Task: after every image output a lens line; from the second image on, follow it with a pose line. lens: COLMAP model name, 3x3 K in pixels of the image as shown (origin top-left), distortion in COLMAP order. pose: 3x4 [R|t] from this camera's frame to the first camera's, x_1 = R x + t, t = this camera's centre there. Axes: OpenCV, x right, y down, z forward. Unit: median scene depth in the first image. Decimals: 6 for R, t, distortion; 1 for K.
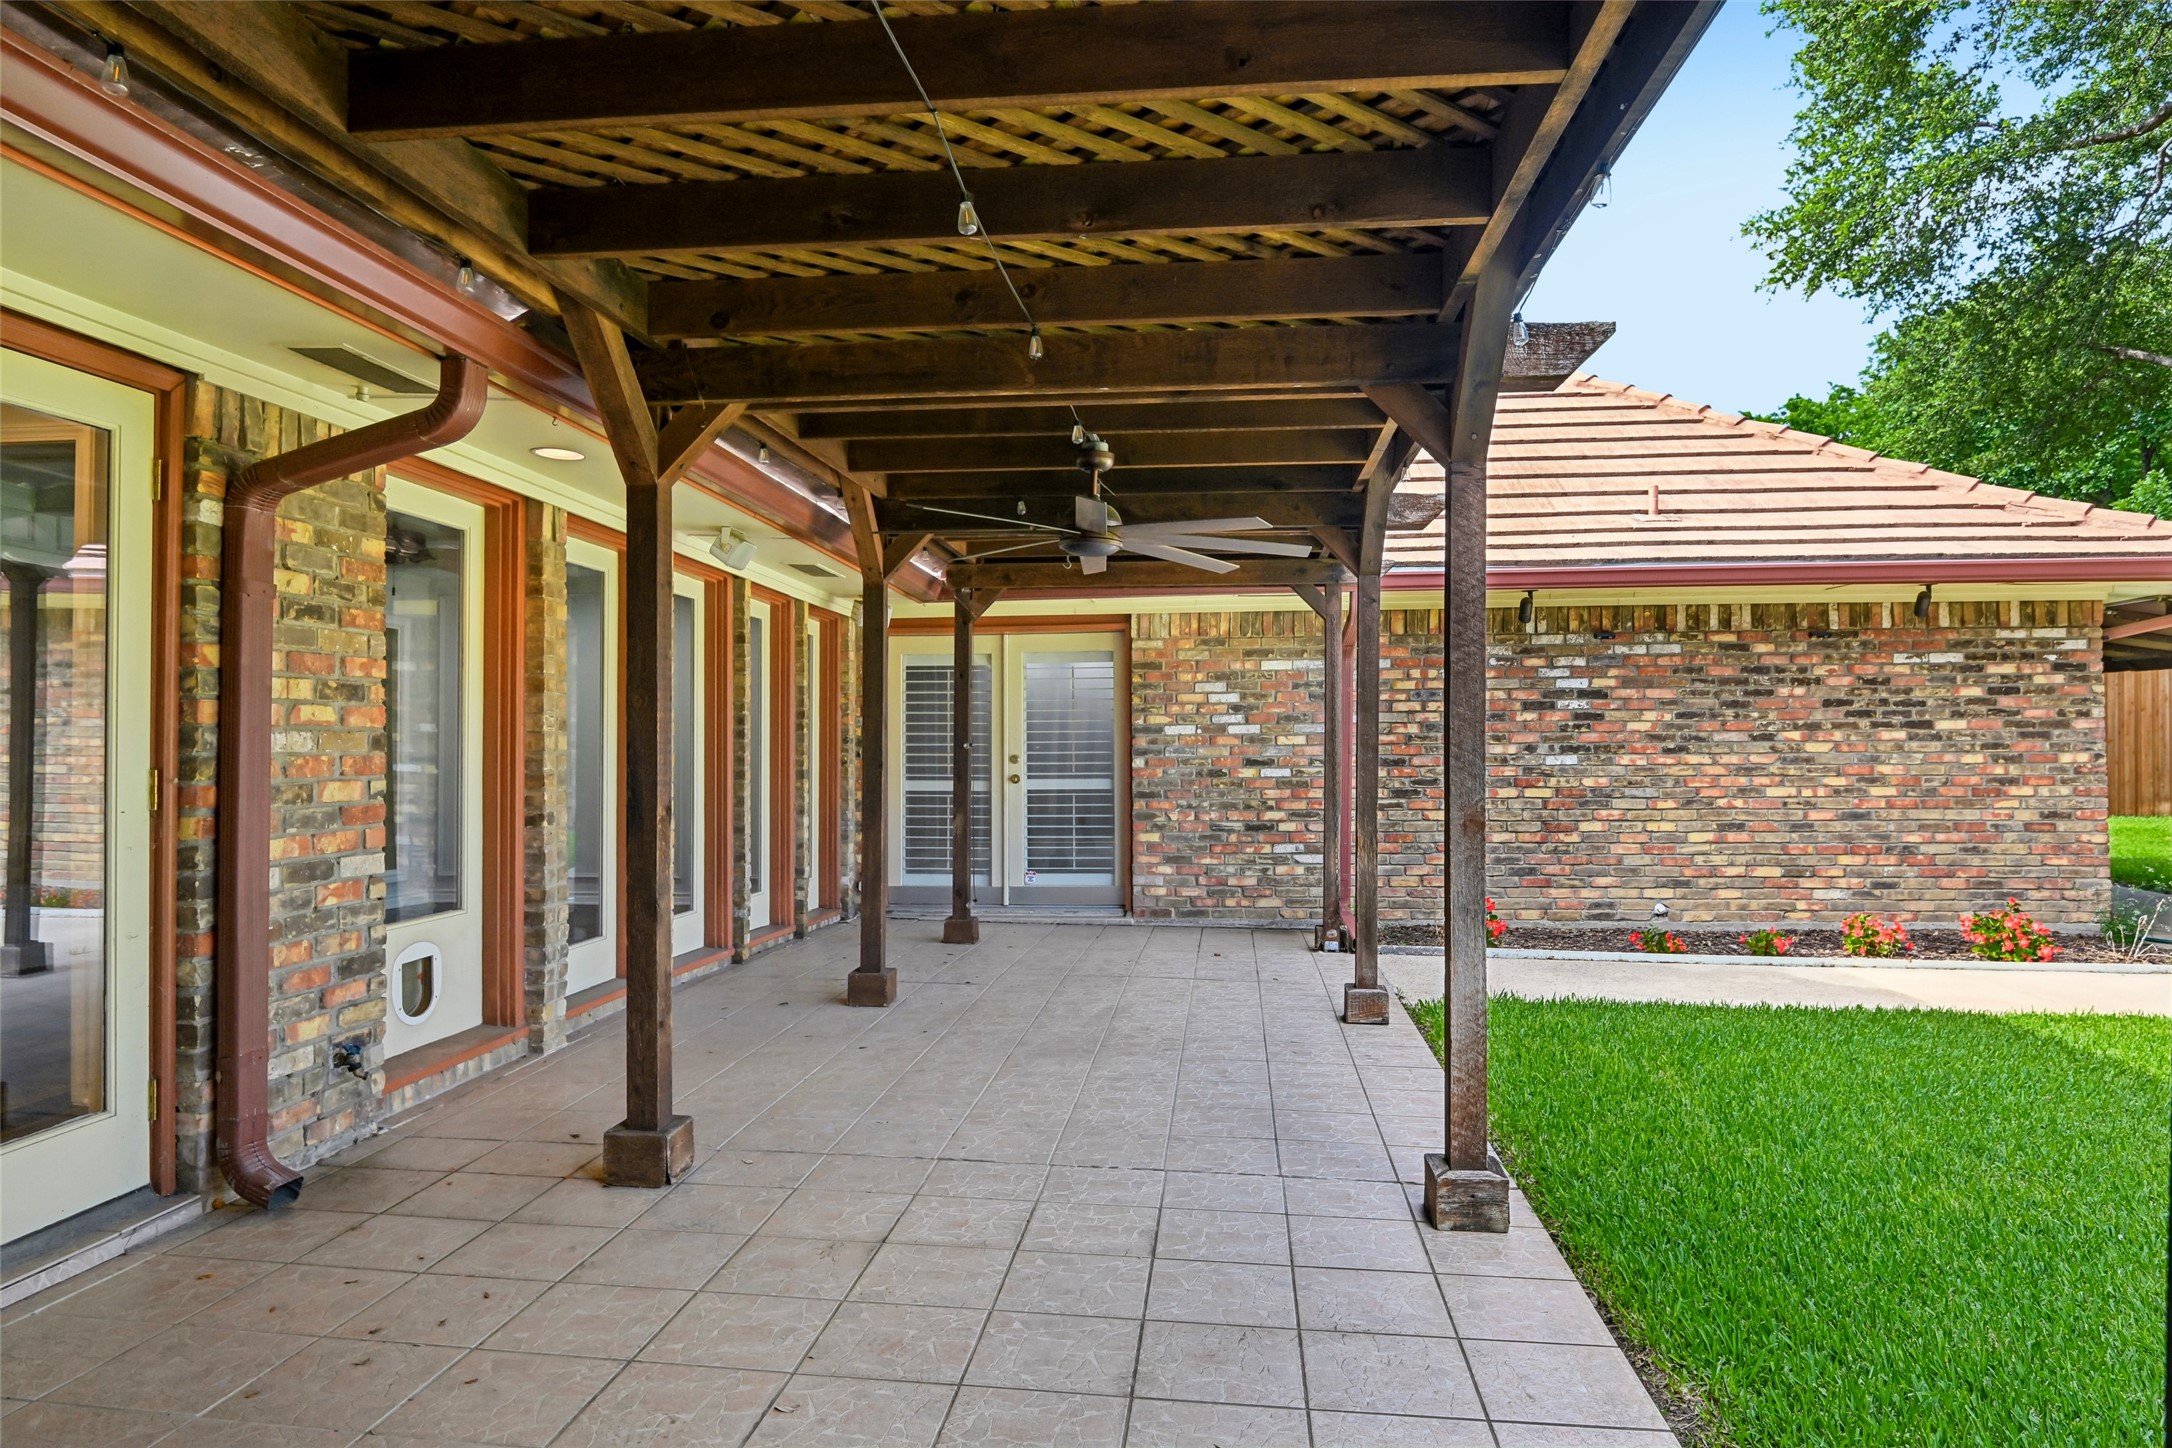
lens RADIAL K [[1308.3, 0, 1085.5], [0, 1308.3, 727.9], [0, 0, 1]] dist [0.000709, 0.000113]
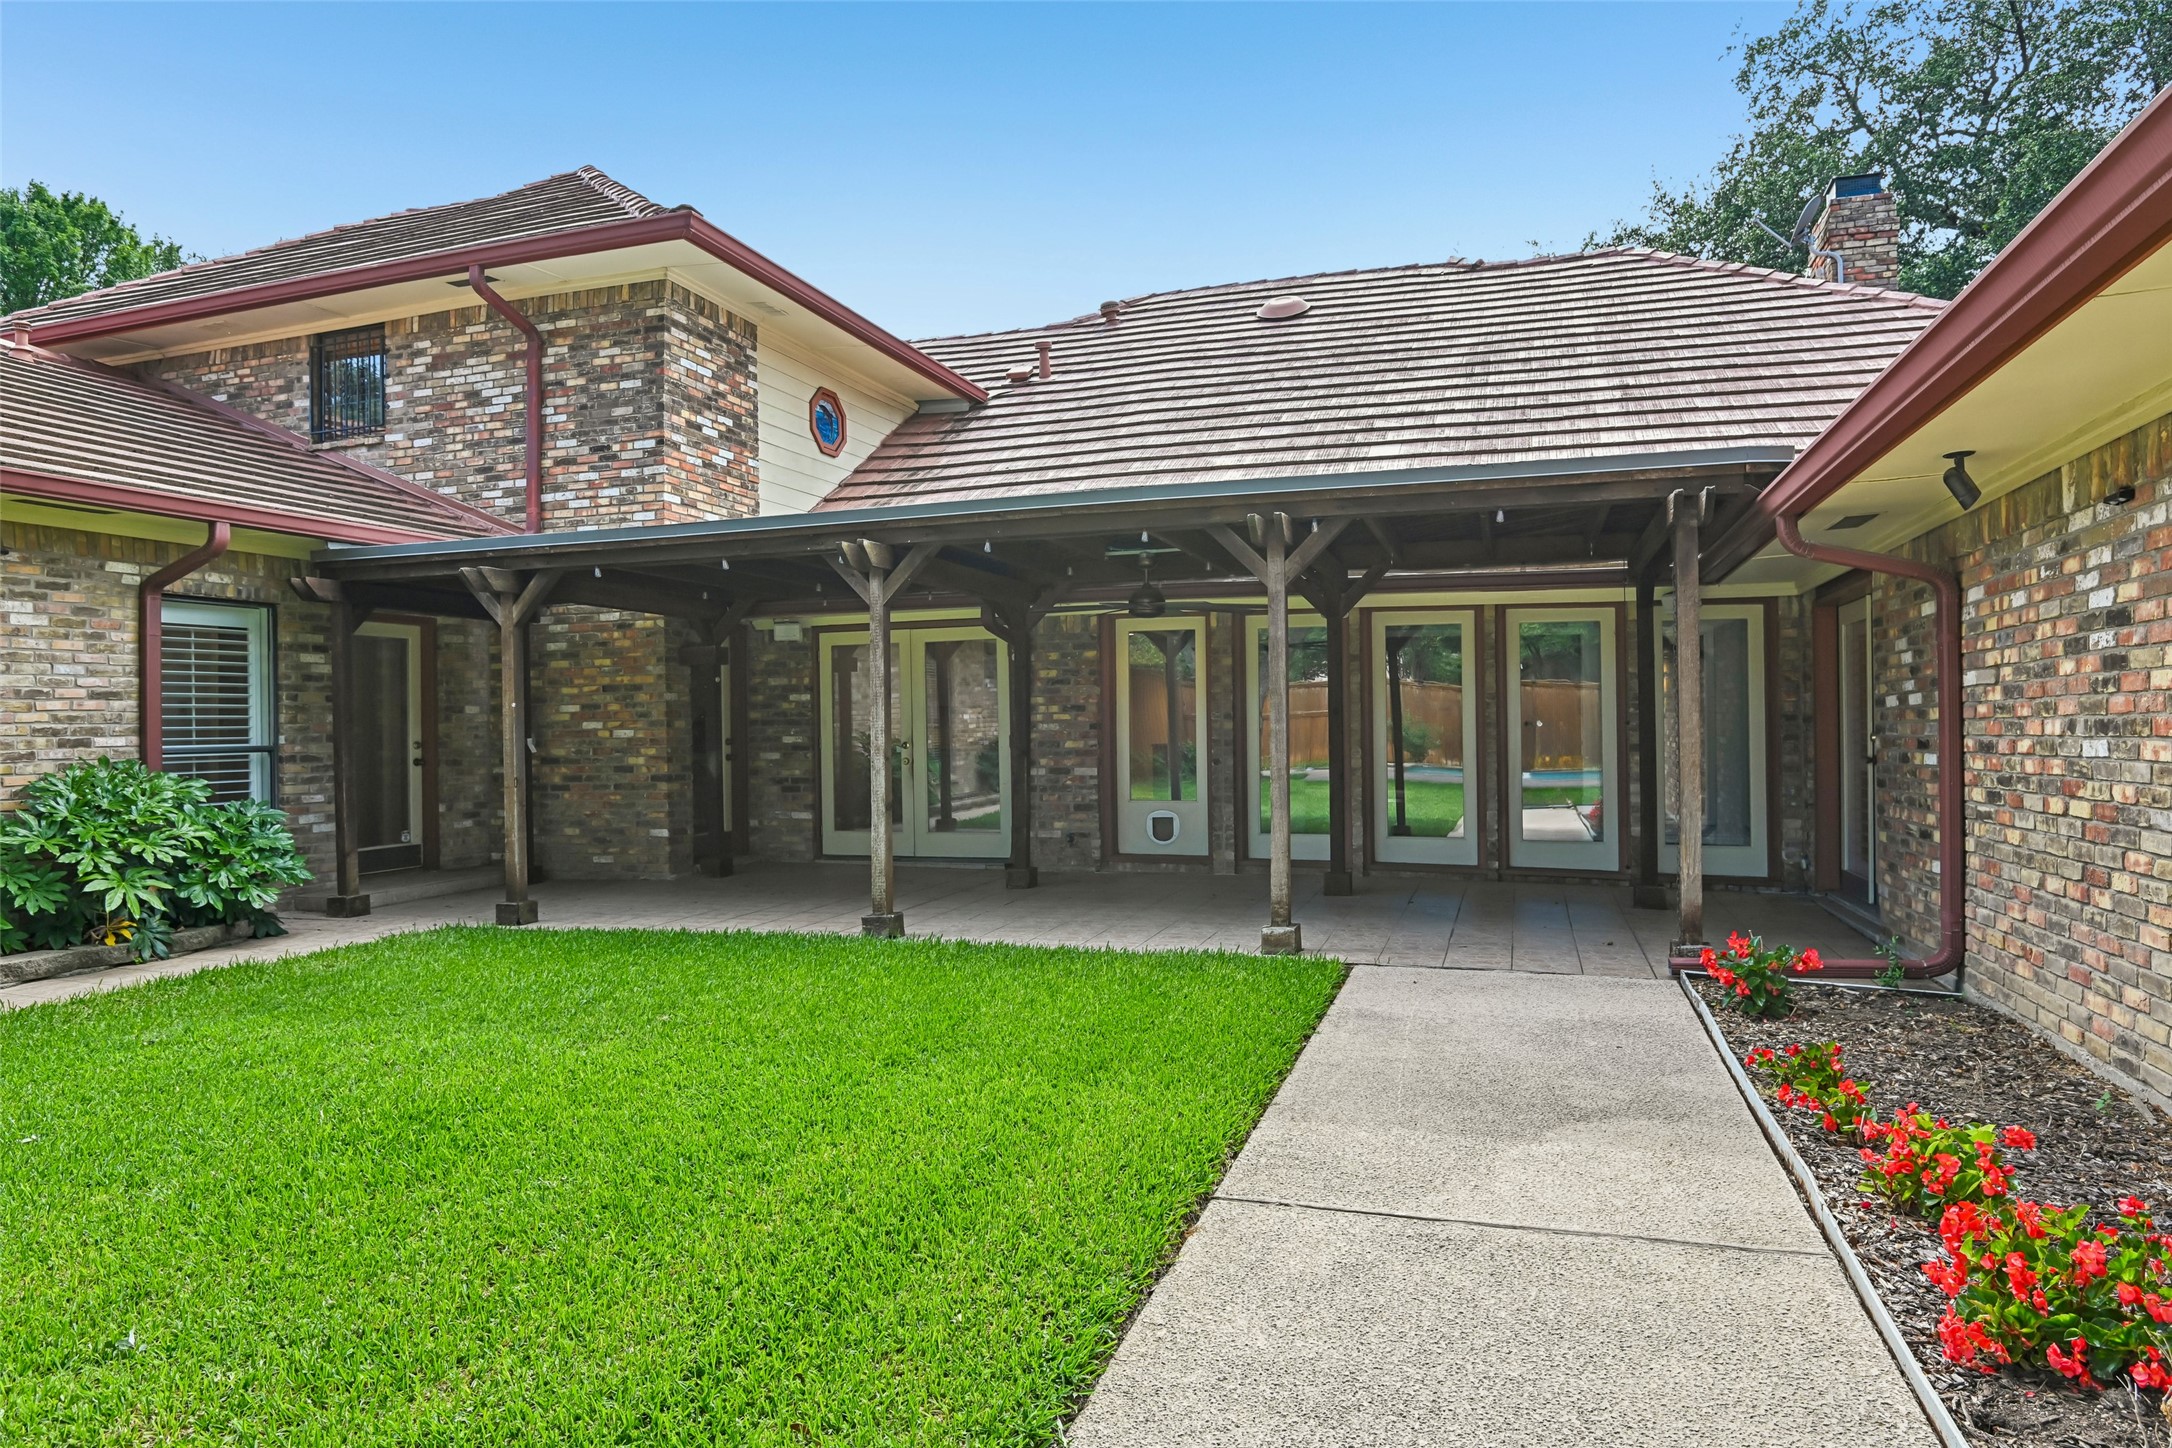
lens RADIAL K [[1308.9, 0, 1088.4], [0, 1308.9, 722.6], [0, 0, 1]] dist [-0.006315, -0.000922]
pose [[-0.215857, -0.002890, -0.976421, 2.154862], [0.019389, 0.999786, -0.007245, 0.023175], [0.976232, -0.020496, -0.215755, 1.626736]]
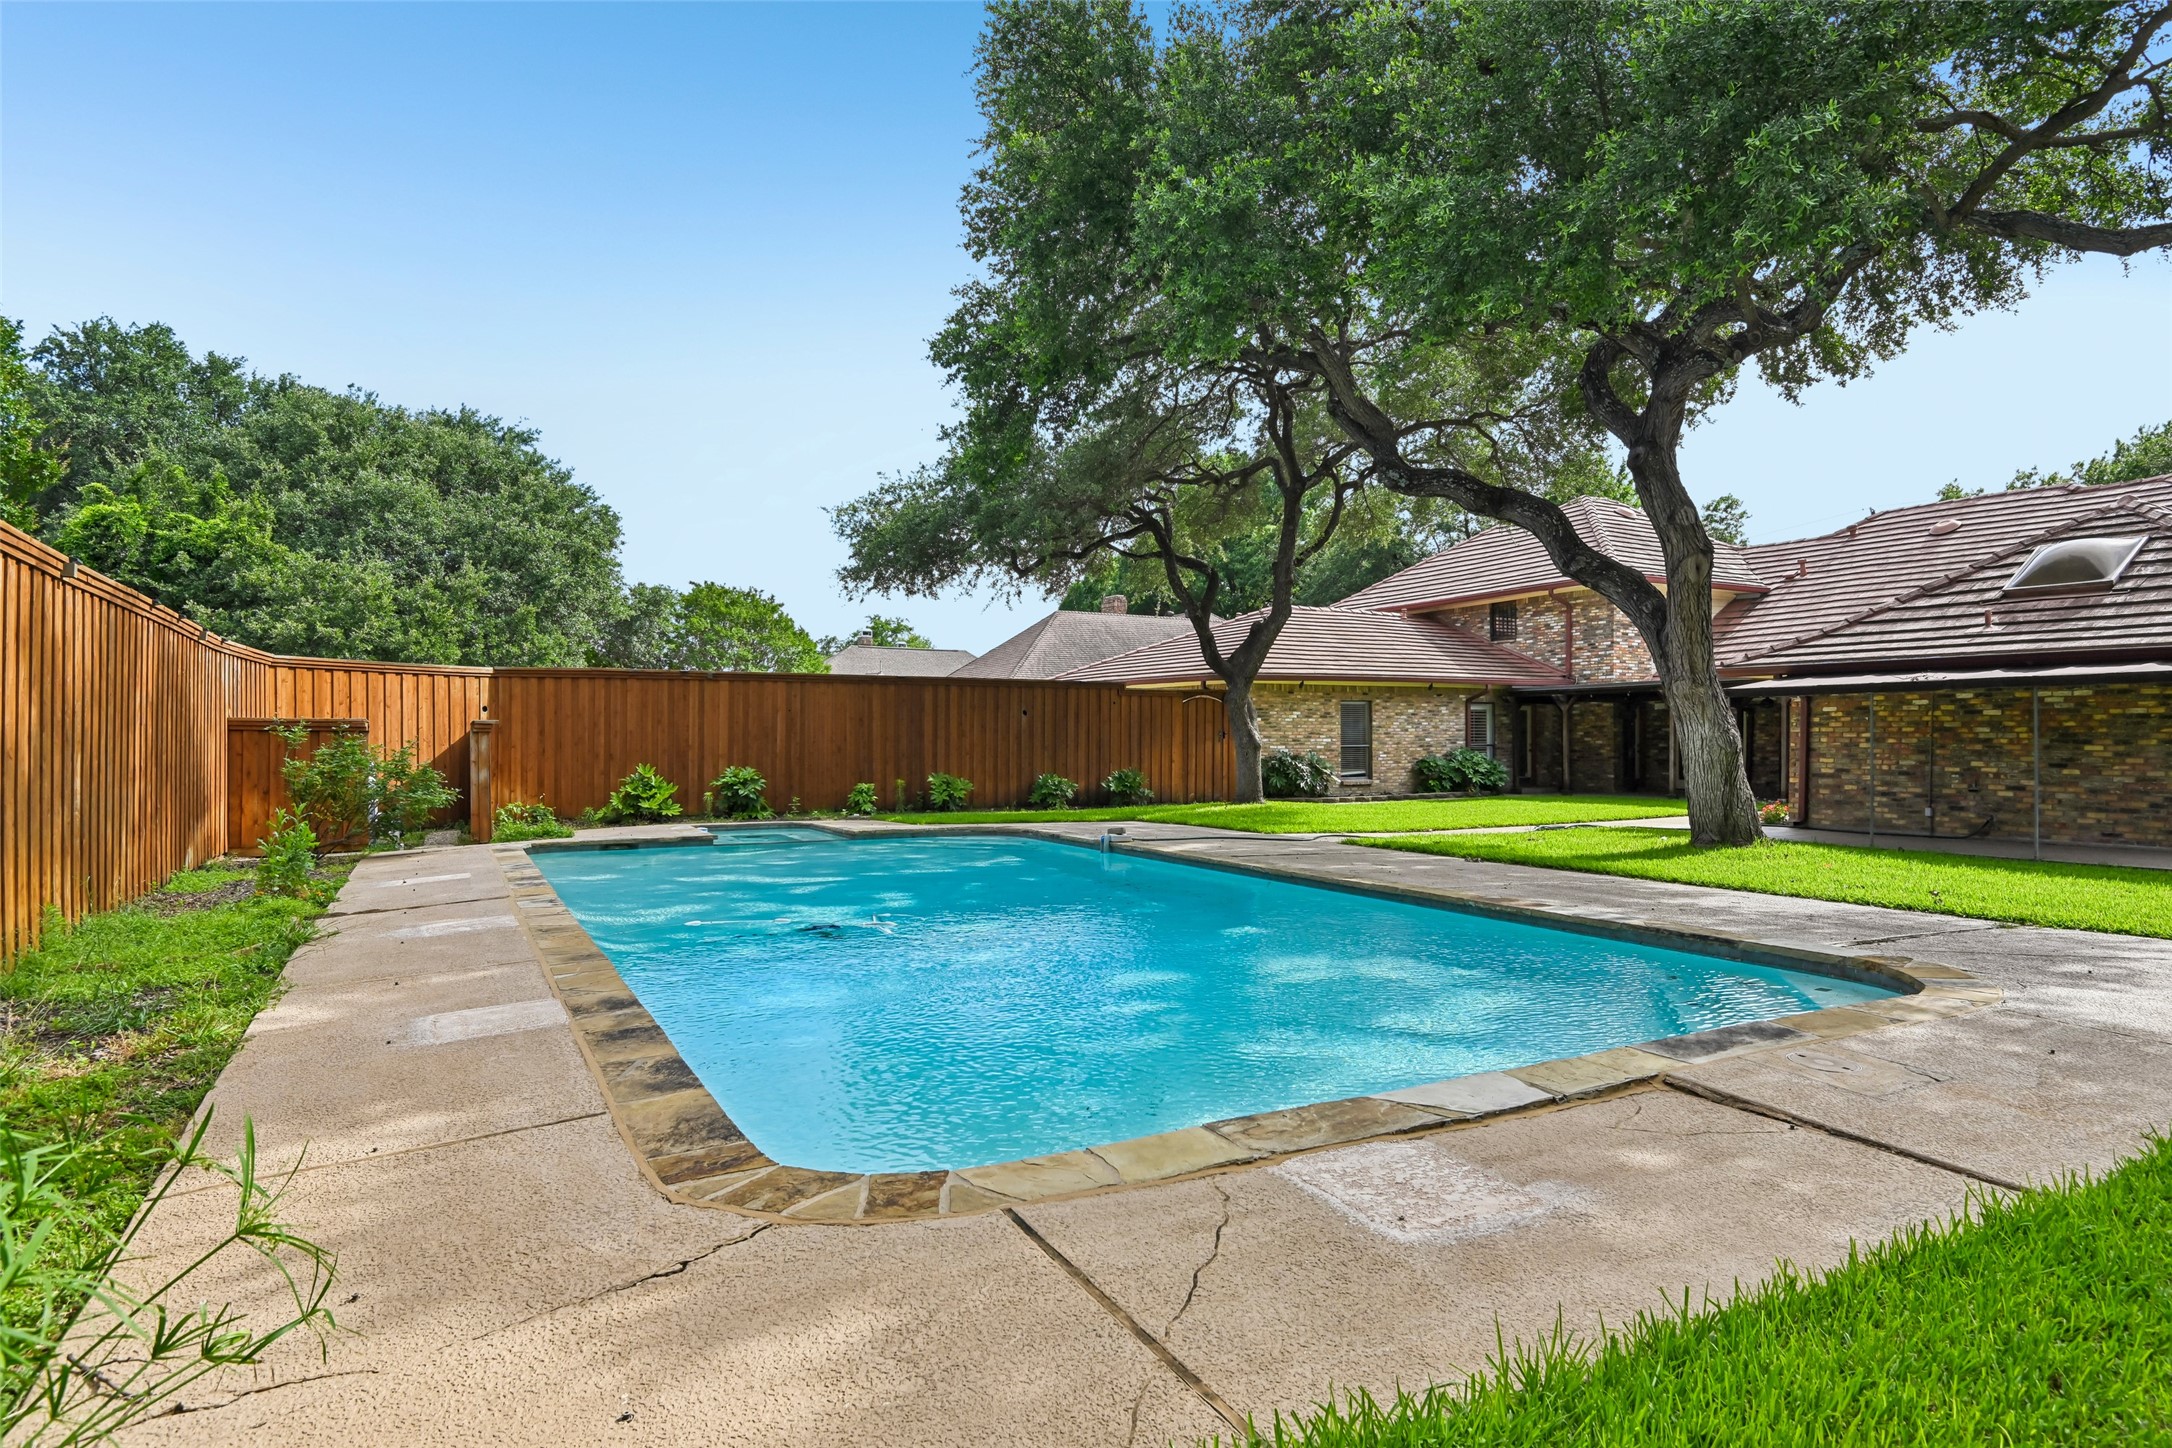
lens RADIAL K [[1186.7, 0, 1077.9], [0, 1186.7, 739.6], [0, 0, 1]] dist [-0.023147, -0.004034]
pose [[-0.828309, -0.002902, -0.560263, 7.080265], [0.003152, 0.999947, -0.009841, 0.058983], [0.560262, -0.009917, -0.828256, 4.725897]]
